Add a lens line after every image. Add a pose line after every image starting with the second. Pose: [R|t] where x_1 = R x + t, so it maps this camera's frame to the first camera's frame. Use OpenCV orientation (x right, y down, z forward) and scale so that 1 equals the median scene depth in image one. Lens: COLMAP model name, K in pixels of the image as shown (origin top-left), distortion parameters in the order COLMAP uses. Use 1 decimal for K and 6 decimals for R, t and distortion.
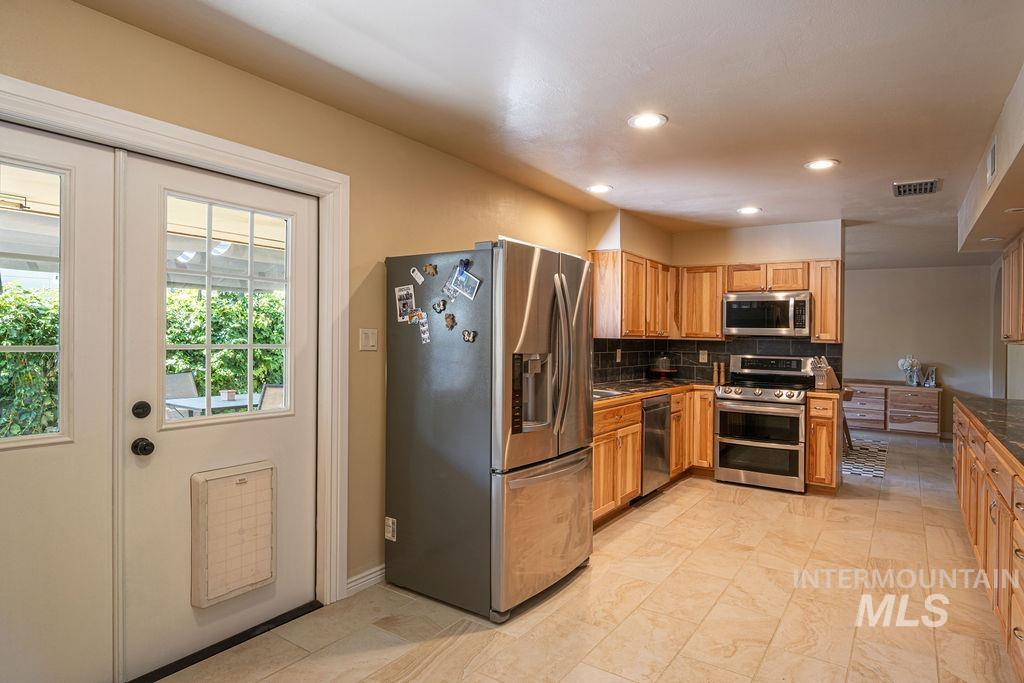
lens RADIAL K [[567.4, 0, 505.3], [0, 567.4, 328.7], [0, 0, 1]] dist [0.003189, -0.017573]
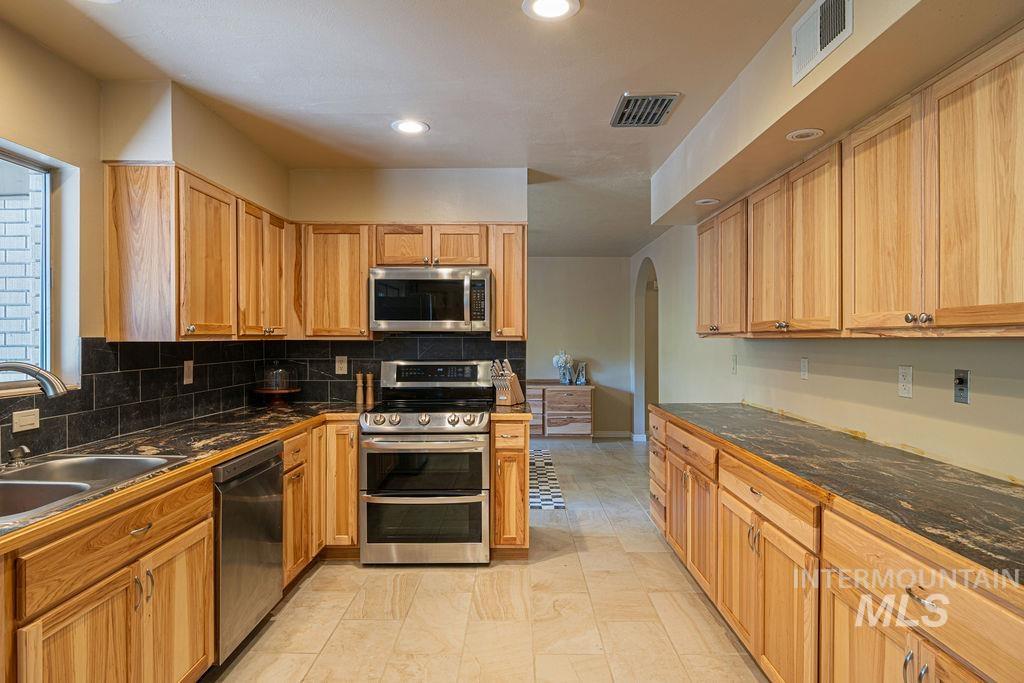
lens RADIAL K [[567.4, 0, 505.3], [0, 567.4, 328.7], [0, 0, 1]] dist [0.003189, -0.017573]
pose [[0.819456, -0.011300, 0.573030, 0.144101], [0.009842, 0.999936, 0.005644, 0.005685], [-0.573057, 0.001014, 0.819515, 0.395081]]
